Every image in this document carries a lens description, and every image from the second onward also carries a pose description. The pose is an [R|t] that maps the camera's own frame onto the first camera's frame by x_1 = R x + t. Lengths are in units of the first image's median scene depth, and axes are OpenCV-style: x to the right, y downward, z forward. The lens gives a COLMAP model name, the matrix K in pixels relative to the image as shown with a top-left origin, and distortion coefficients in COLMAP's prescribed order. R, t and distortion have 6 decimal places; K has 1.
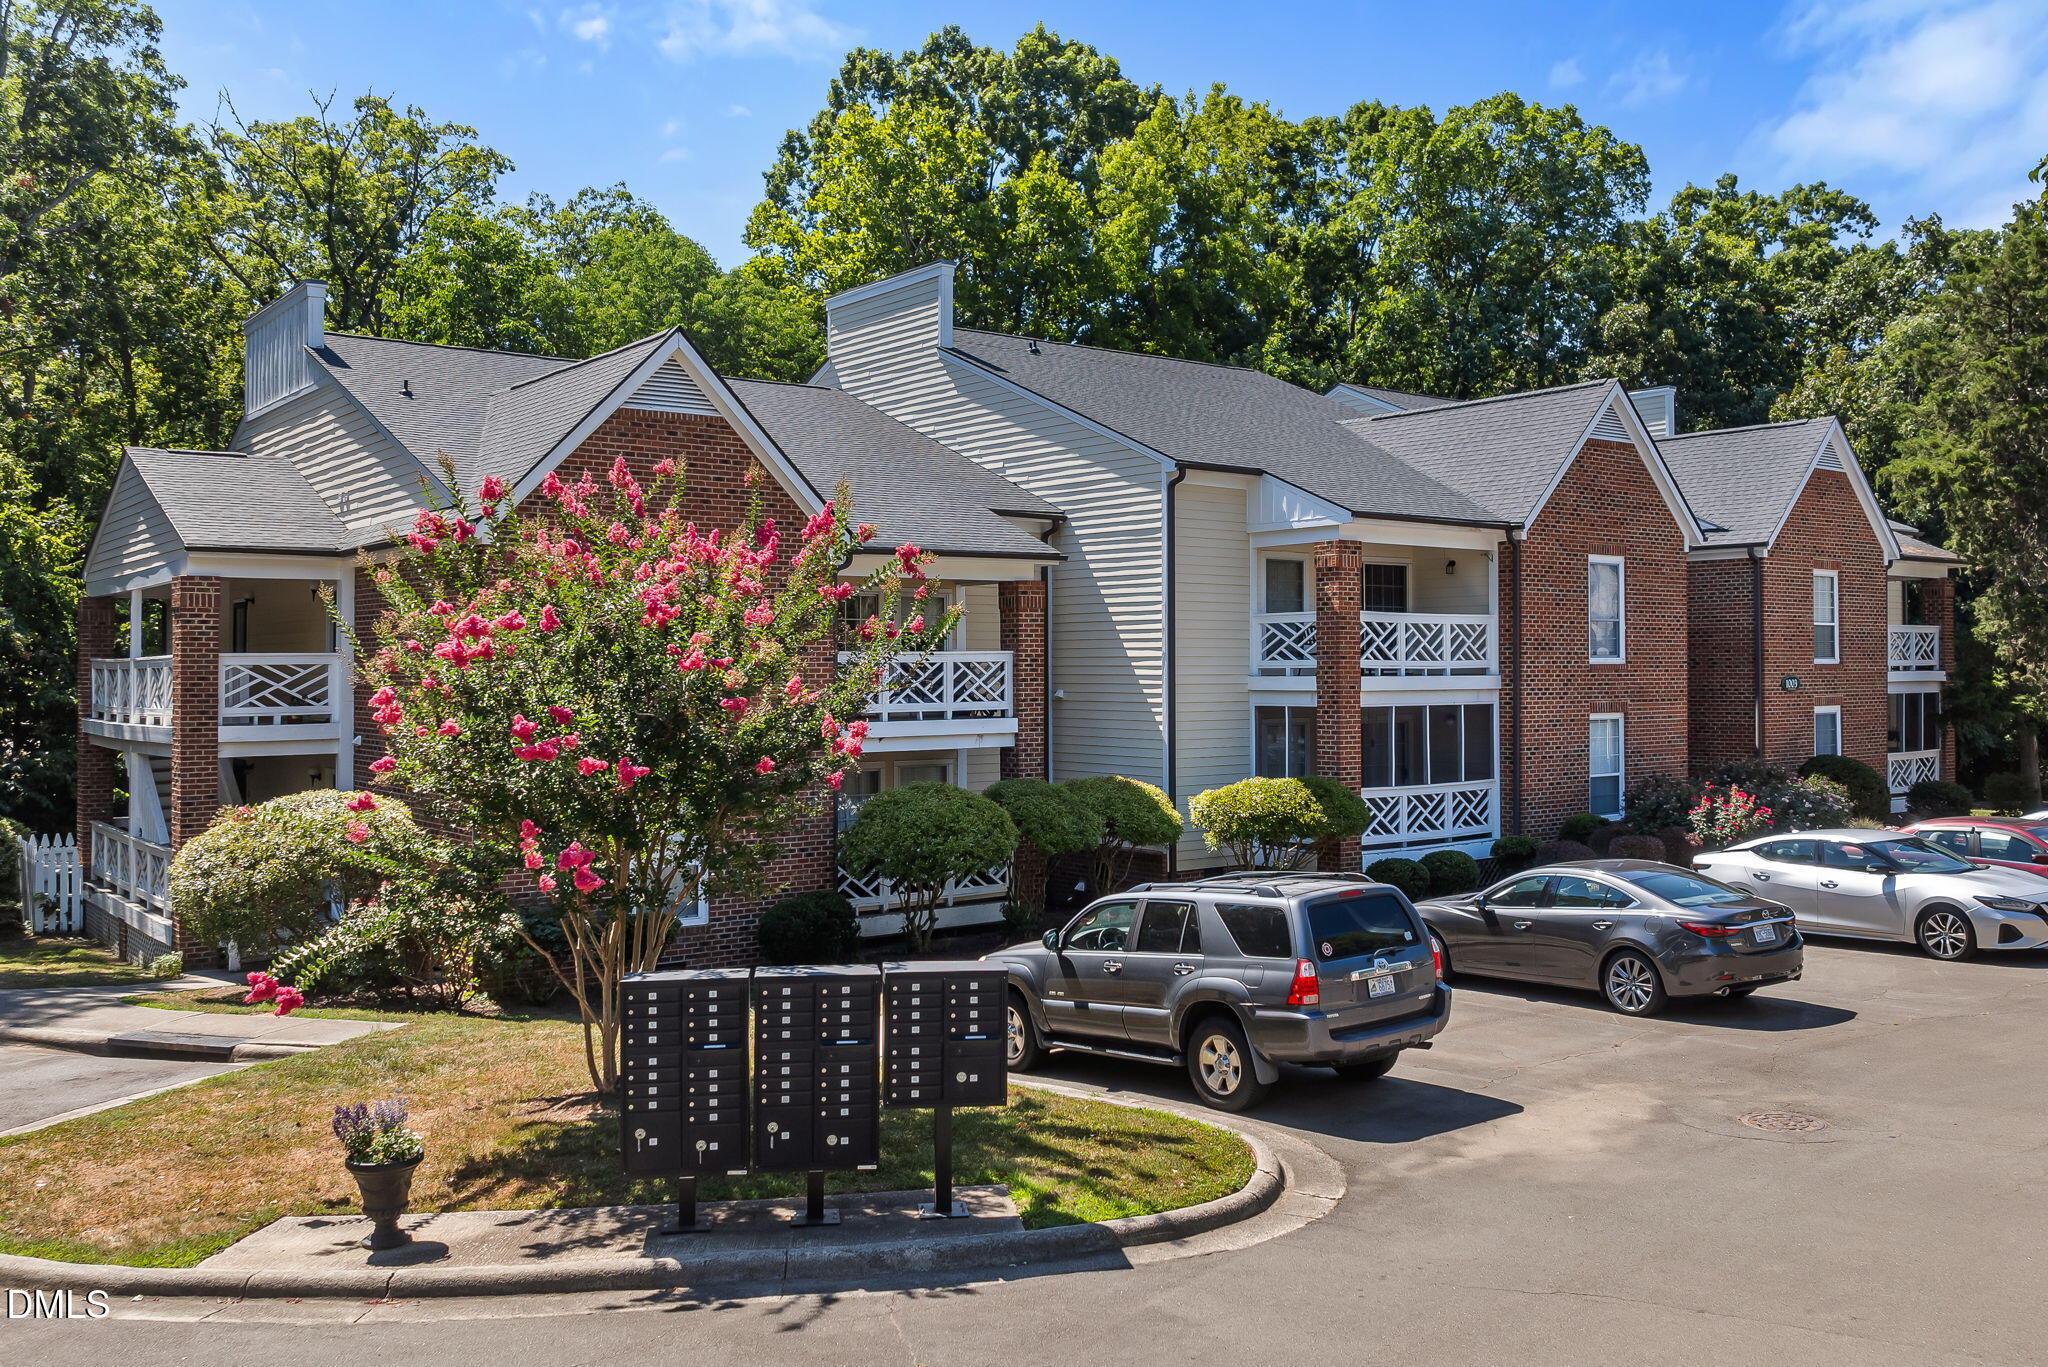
lens RADIAL K [[1698.8, 0, 1025.9], [0, 1698.8, 638.7], [0, 0, 1]] dist [-0.006857, -0.020937]
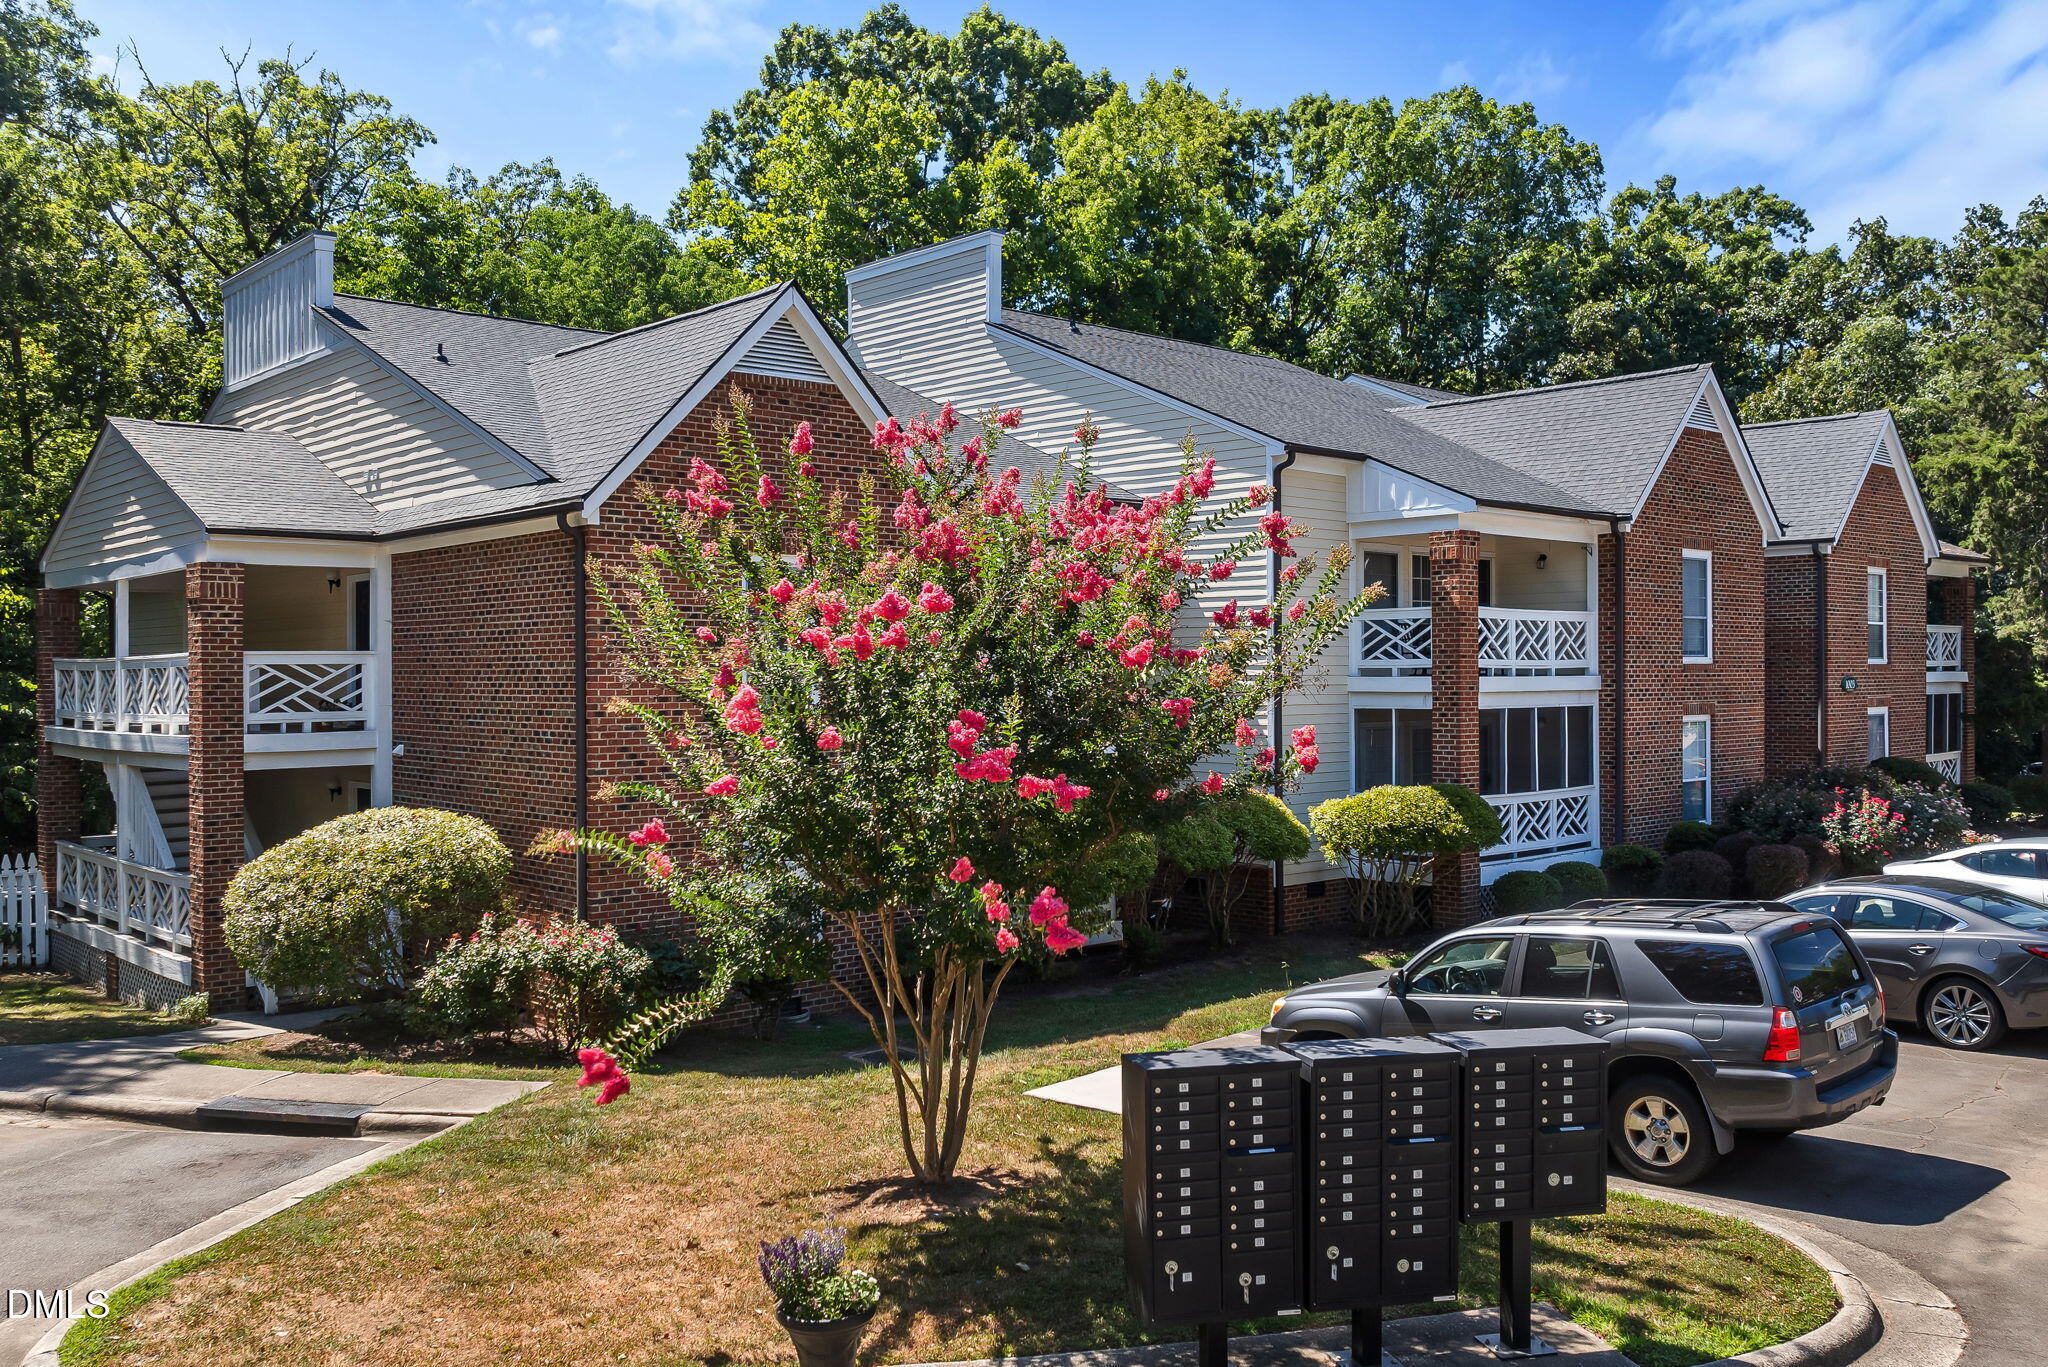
lens RADIAL K [[1697.7, 0, 1024.0], [0, 1697.7, 683.5], [0, 0, 1]] dist [-0.022932, 0.009831]
pose [[0.997217, -0.001497, 0.074544, -0.114524], [-0.000290, 0.999713, 0.023952, 0.003499], [-0.074559, -0.023907, 0.996930, 0.082242]]
